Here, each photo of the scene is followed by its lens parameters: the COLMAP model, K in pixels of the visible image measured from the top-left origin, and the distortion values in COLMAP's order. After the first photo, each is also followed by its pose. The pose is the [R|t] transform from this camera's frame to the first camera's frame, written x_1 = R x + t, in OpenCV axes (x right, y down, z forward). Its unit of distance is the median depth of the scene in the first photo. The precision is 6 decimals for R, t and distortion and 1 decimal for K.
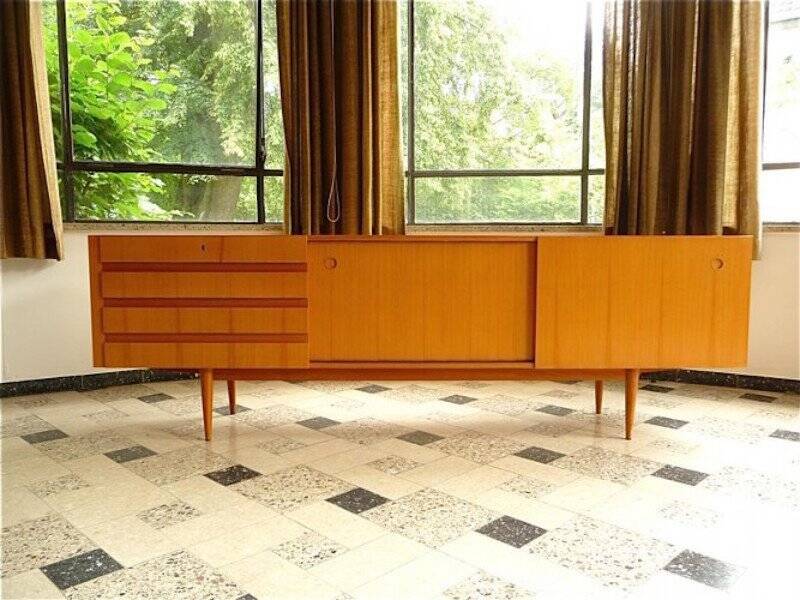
lens RADIAL K [[669.9, 0, 399.5], [0, 669.9, 296.2], [0, 0, 1]] dist [-0.037536, 0.024285]
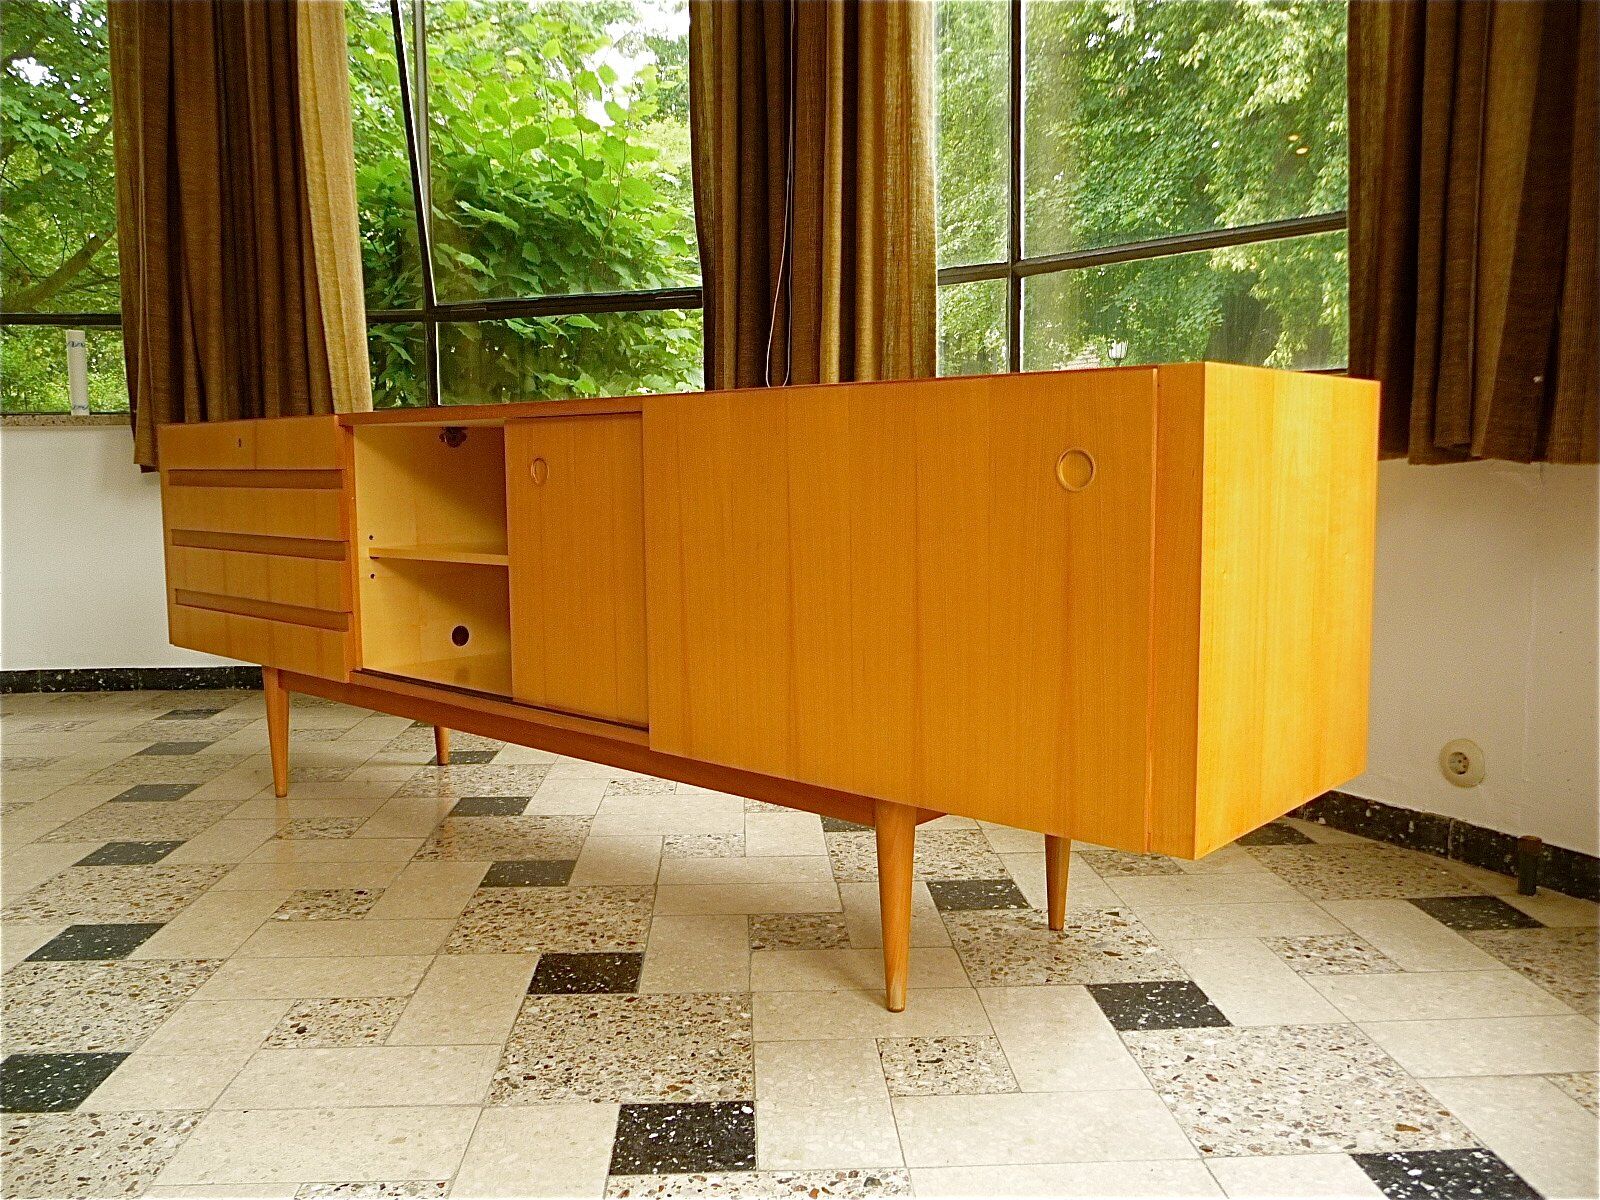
lens RADIAL K [[1318.4, 0, 795.7], [0, 1318.4, 607.9], [0, 0, 1]] dist [-0.039075, 0.033362]
pose [[0.729700, 0.068945, -0.680282, 0.760480], [-0.050334, 0.997620, 0.047116, -0.010784], [0.681912, -0.000139, 0.731434, 0.511046]]
